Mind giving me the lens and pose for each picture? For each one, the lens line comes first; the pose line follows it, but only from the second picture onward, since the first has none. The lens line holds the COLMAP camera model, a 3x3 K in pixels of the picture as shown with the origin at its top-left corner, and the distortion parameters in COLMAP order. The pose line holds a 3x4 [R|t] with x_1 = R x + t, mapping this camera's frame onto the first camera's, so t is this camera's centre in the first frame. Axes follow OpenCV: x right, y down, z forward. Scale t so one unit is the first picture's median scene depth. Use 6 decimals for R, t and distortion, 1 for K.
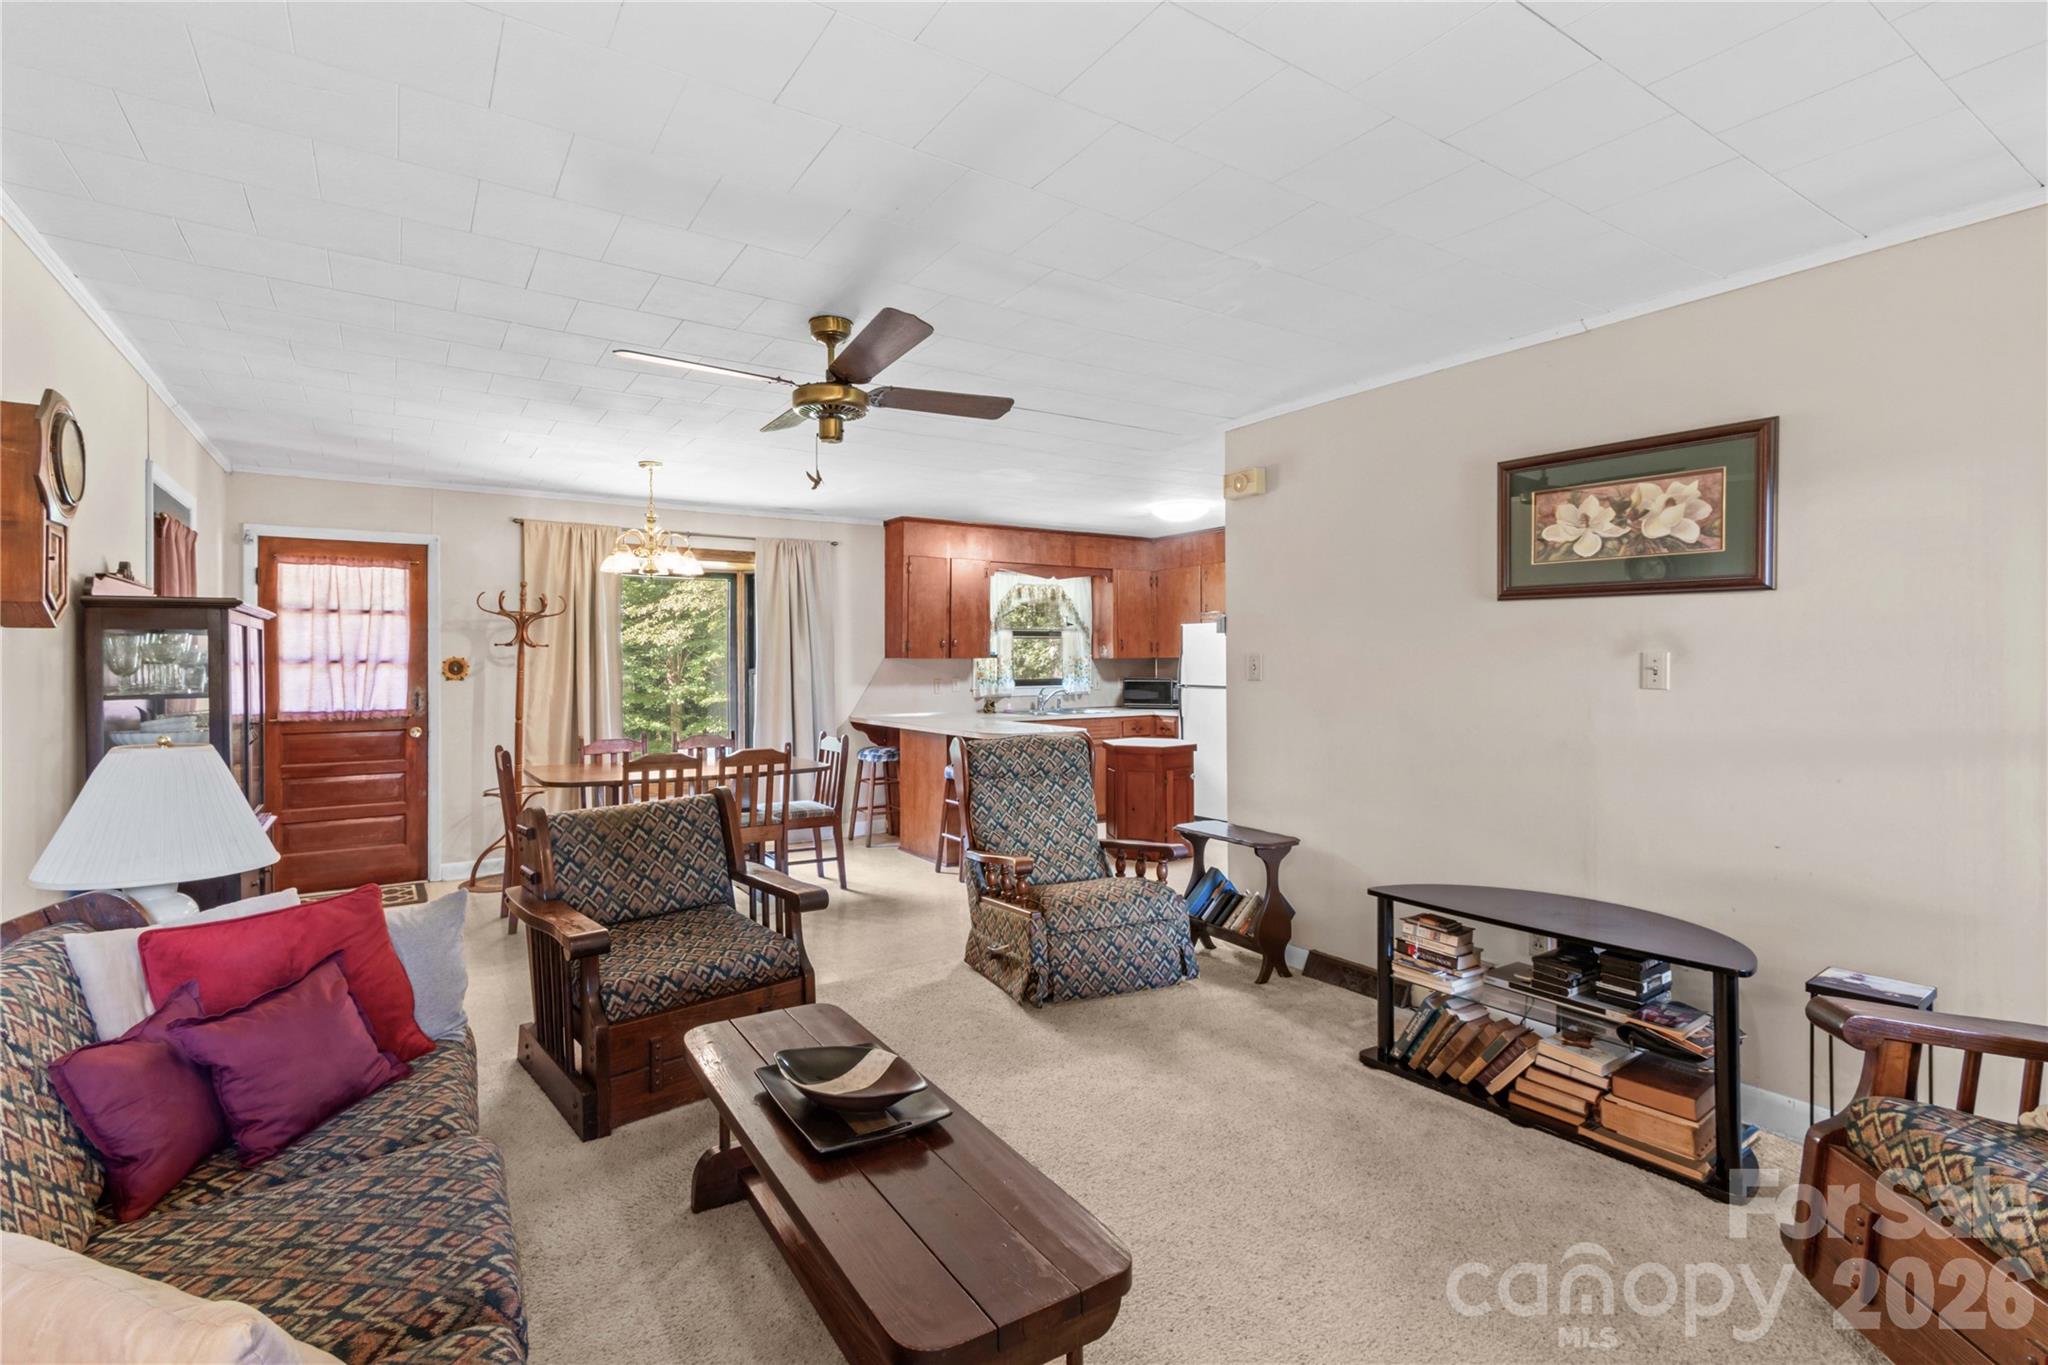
lens RADIAL K [[950.3, 0, 1010.9], [0, 950.3, 670.0], [0, 0, 1]] dist [0.000985, -0.004207]
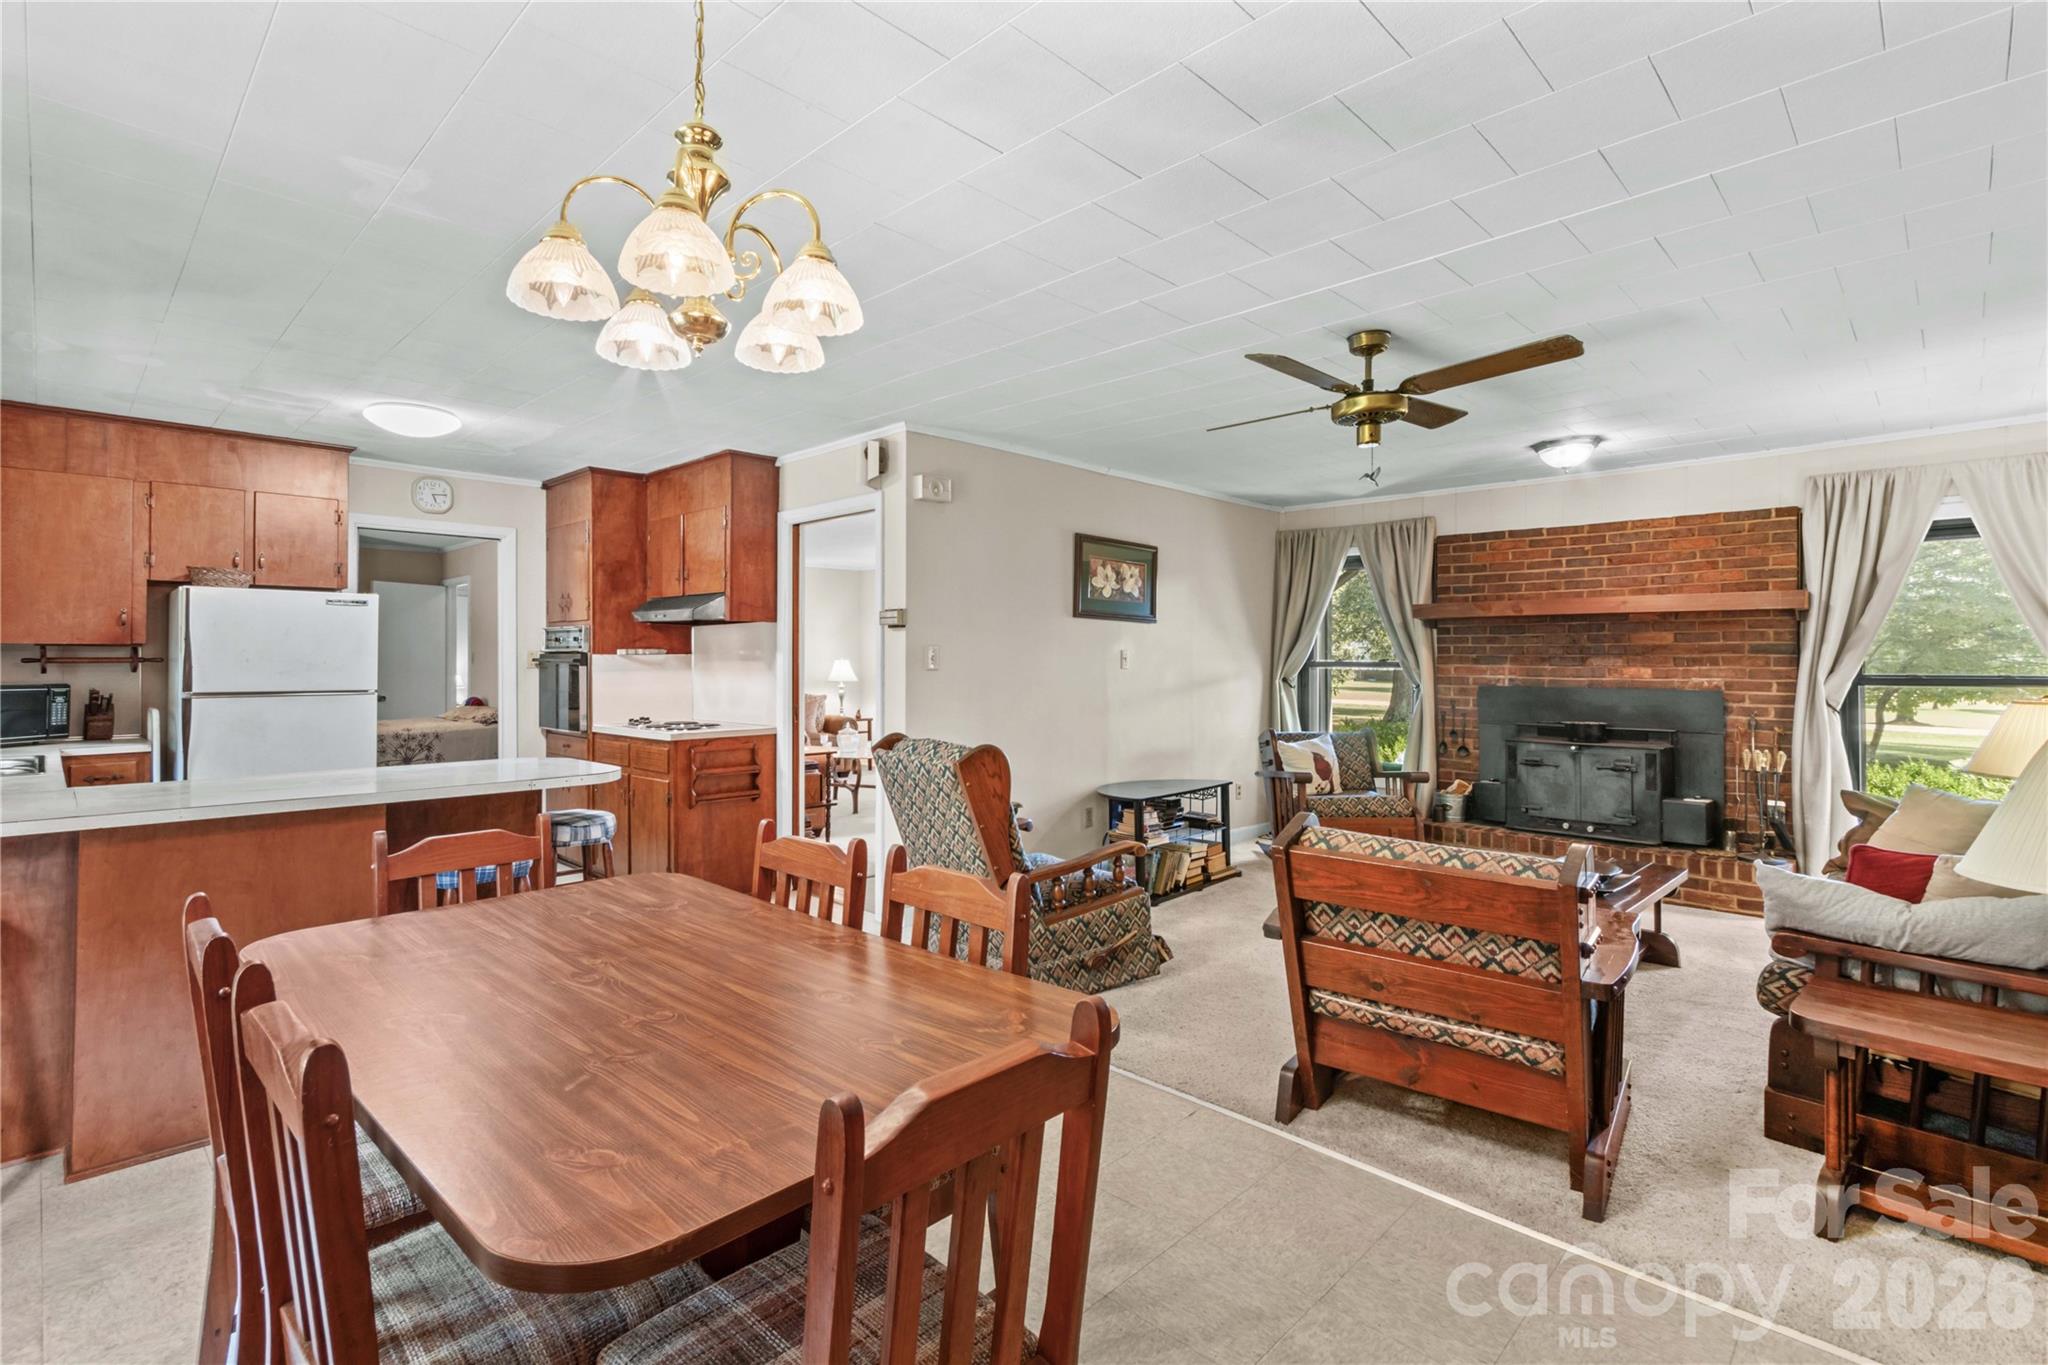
lens RADIAL K [[950.3, 0, 939.3], [0, 950.3, 655.2], [0, 0, 1]] dist [0.000985, -0.004207]
pose [[-0.180732, 0.006528, 0.983511, -0.666759], [0.007971, 0.999955, -0.005173, -0.000559], [-0.983500, 0.006905, -0.180775, 0.965519]]
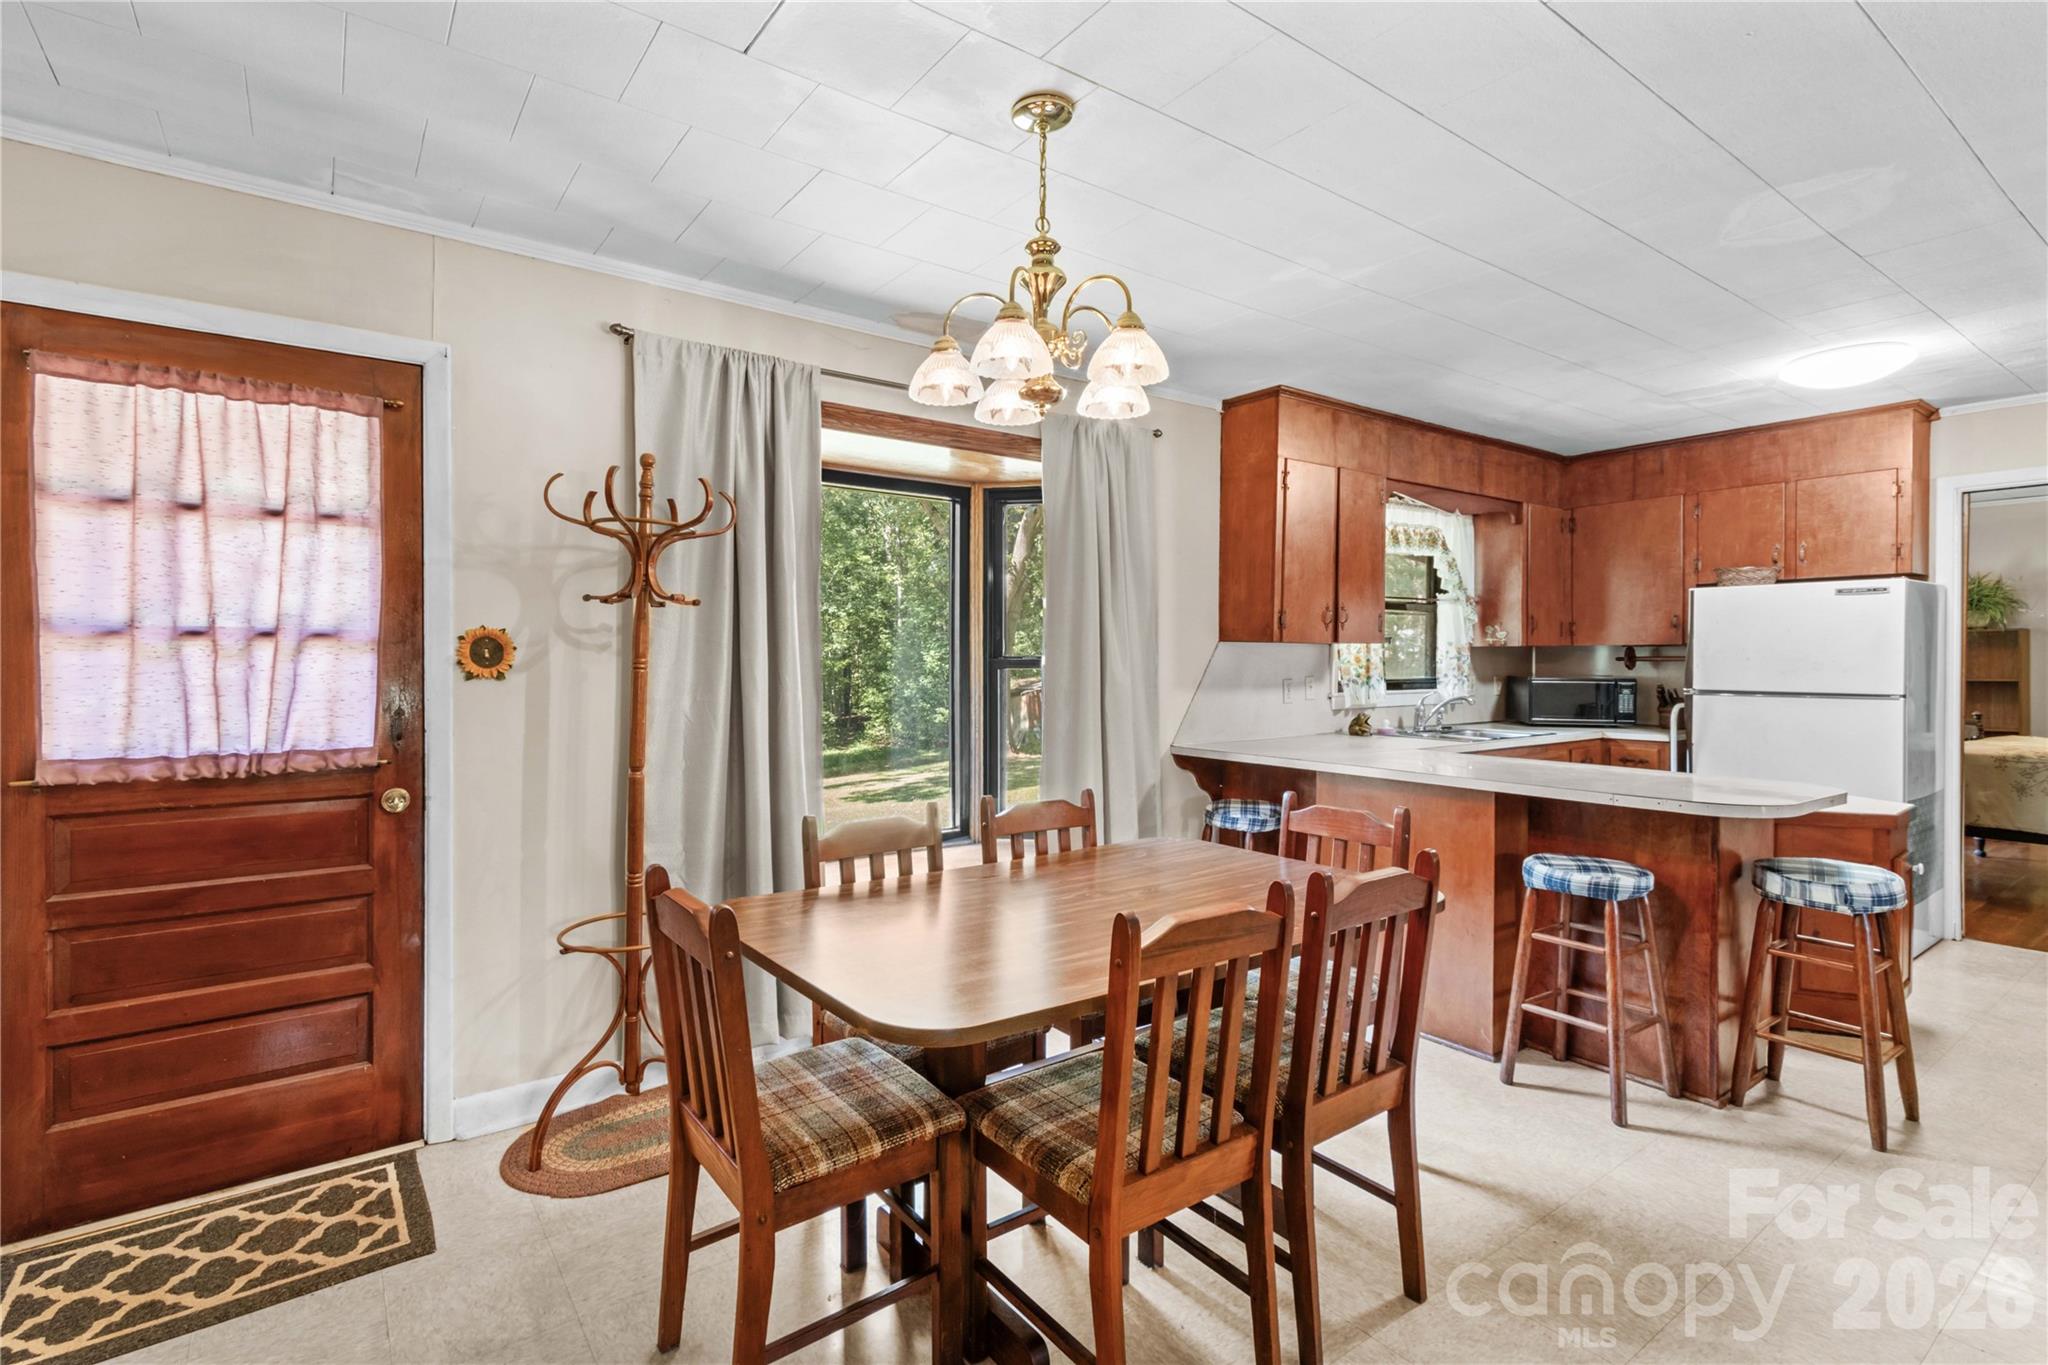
lens RADIAL K [[950.3, 0, 1005.4], [0, 950.3, 673.4], [0, 0, 1]] dist [0.000985, -0.004207]
pose [[0.999728, 0.002330, 0.023188, -0.370674], [-0.002431, 0.999988, 0.004361, 0.005787], [-0.023177, -0.004416, 0.999722, 0.579870]]
